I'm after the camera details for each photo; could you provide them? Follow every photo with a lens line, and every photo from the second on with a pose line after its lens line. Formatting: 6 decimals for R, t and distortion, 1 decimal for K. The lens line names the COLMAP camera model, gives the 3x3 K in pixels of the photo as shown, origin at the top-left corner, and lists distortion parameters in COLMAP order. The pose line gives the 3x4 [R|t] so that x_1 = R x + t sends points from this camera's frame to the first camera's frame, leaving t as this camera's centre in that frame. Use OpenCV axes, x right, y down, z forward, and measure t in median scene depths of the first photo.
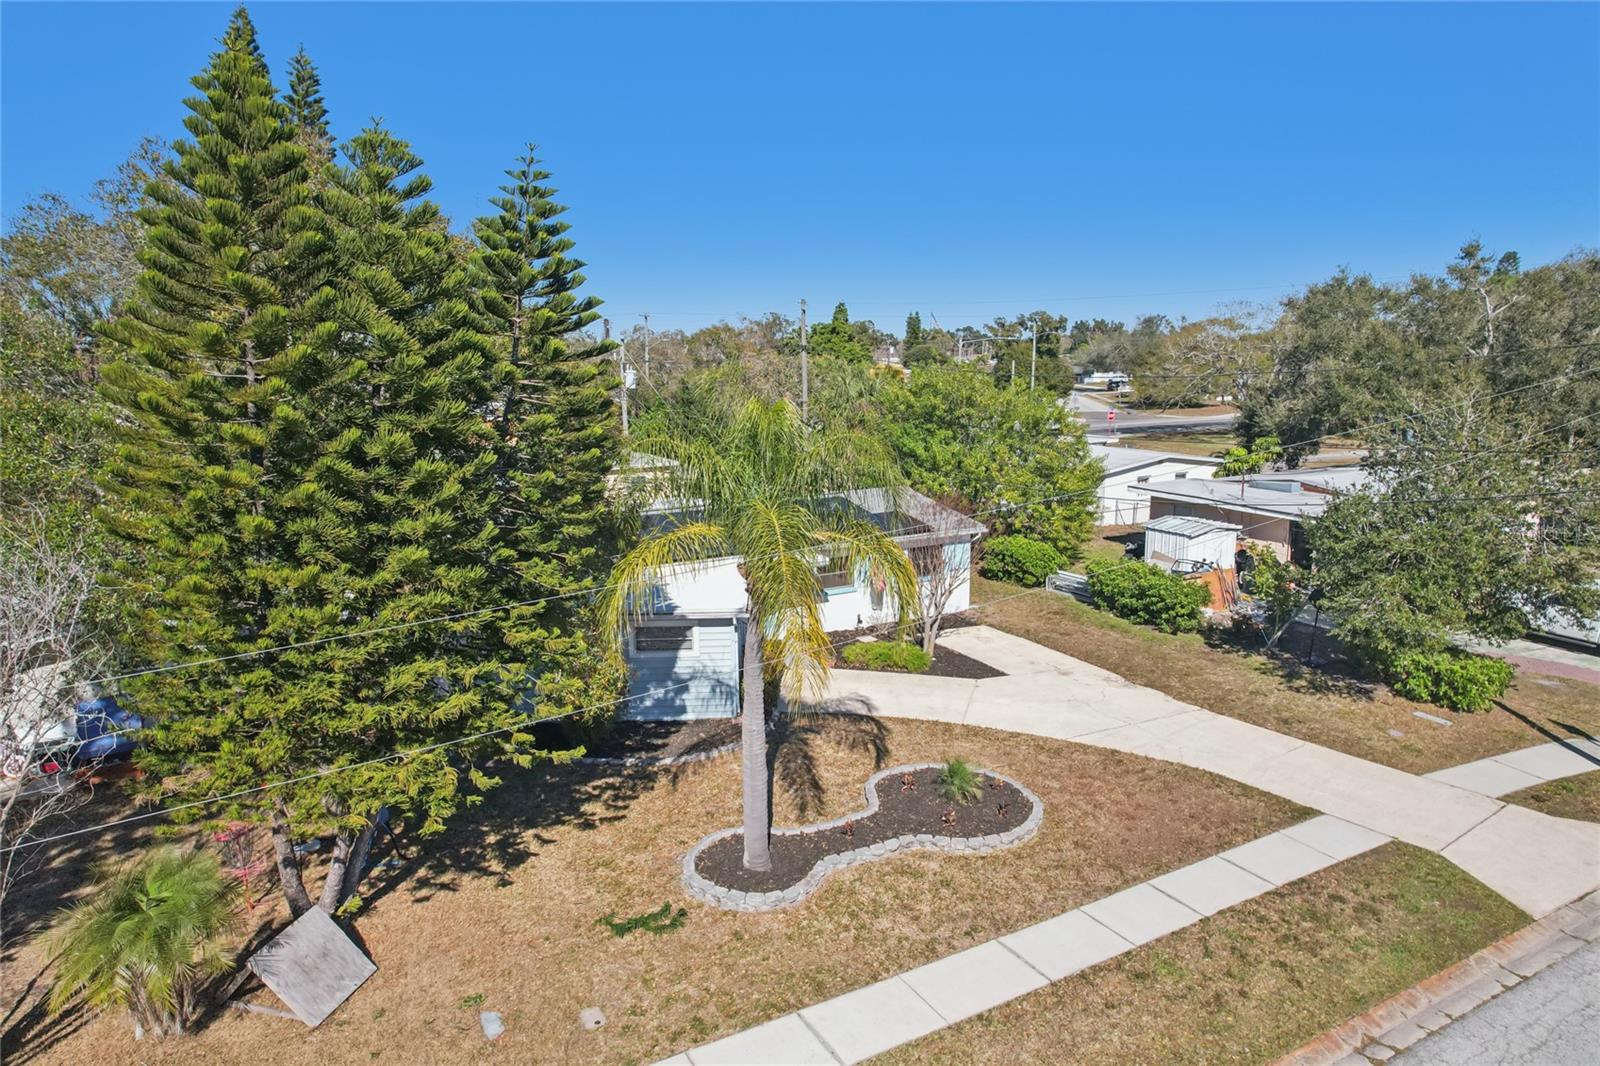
lens RADIAL K [[1148.4, 0, 848.3], [0, 1148.4, 535.2], [0, 0, 1]] dist [-0.092155, 0.103556]
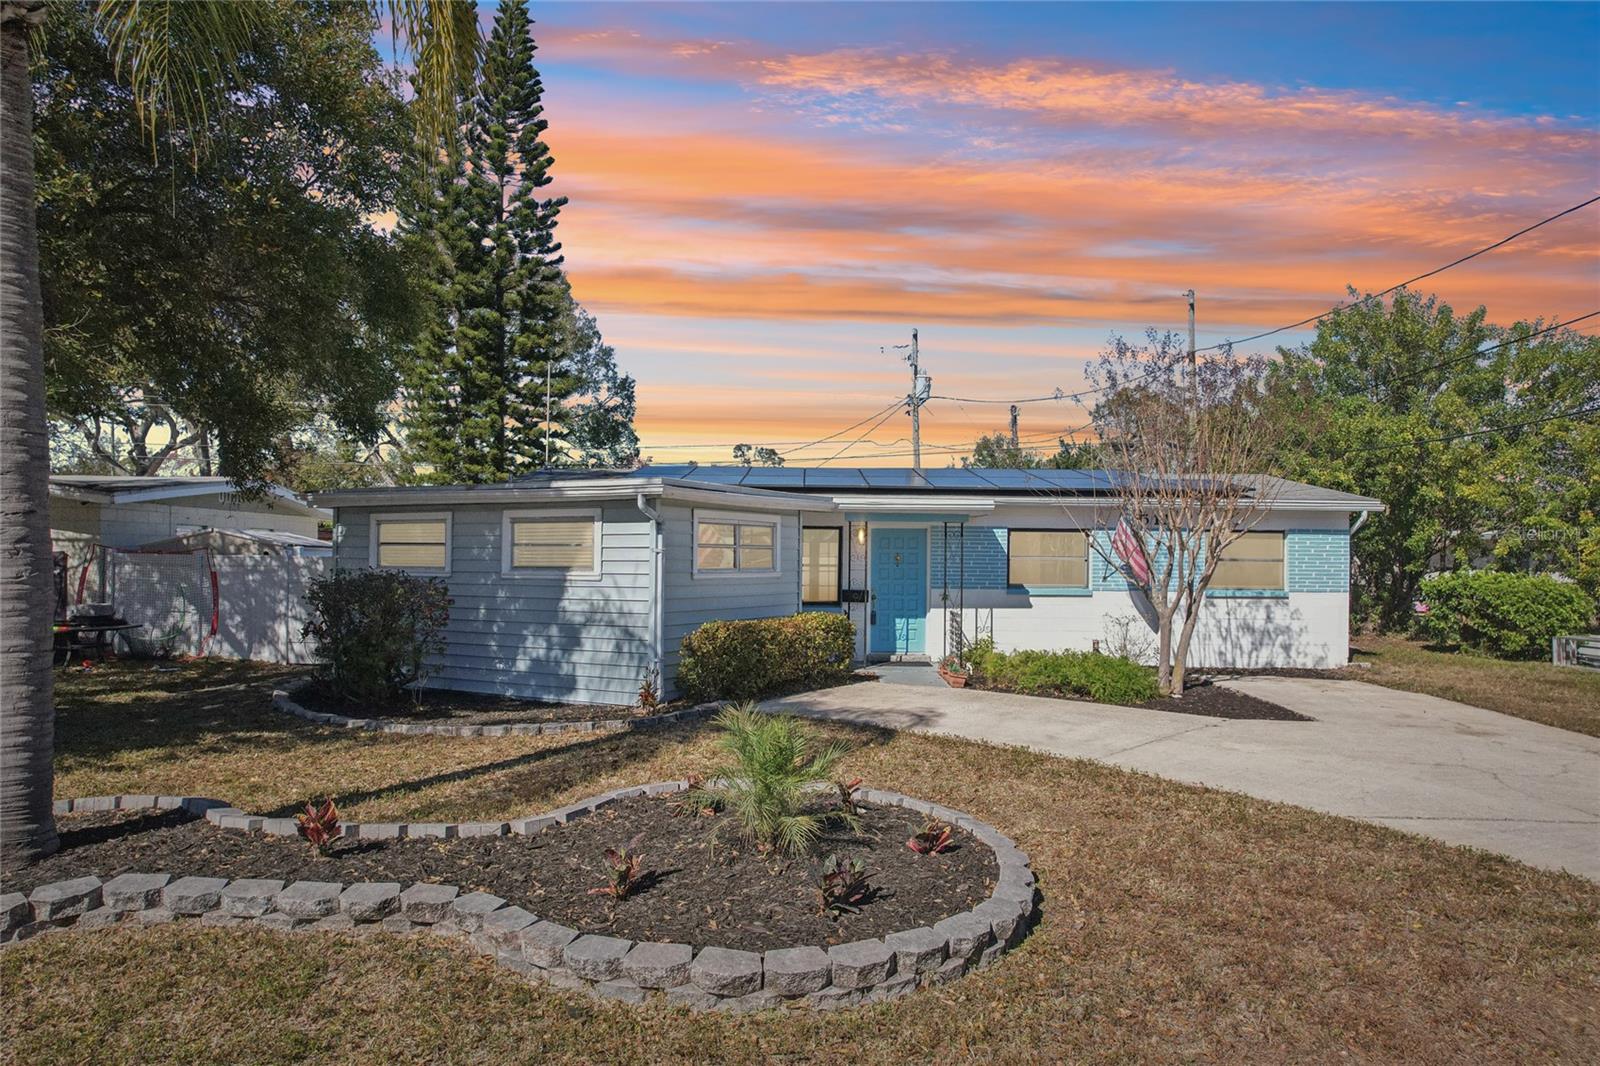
lens RADIAL K [[1123.1, 0, 765.1], [0, 1123.1, 533.2], [0, 0, 1]] dist [-0.093160, 0.094200]
pose [[0.835490, -0.002868, -0.549498, 0.262507], [-0.111143, 0.978436, -0.174096, 0.199974], [0.538148, 0.206528, 0.817155, 0.738989]]
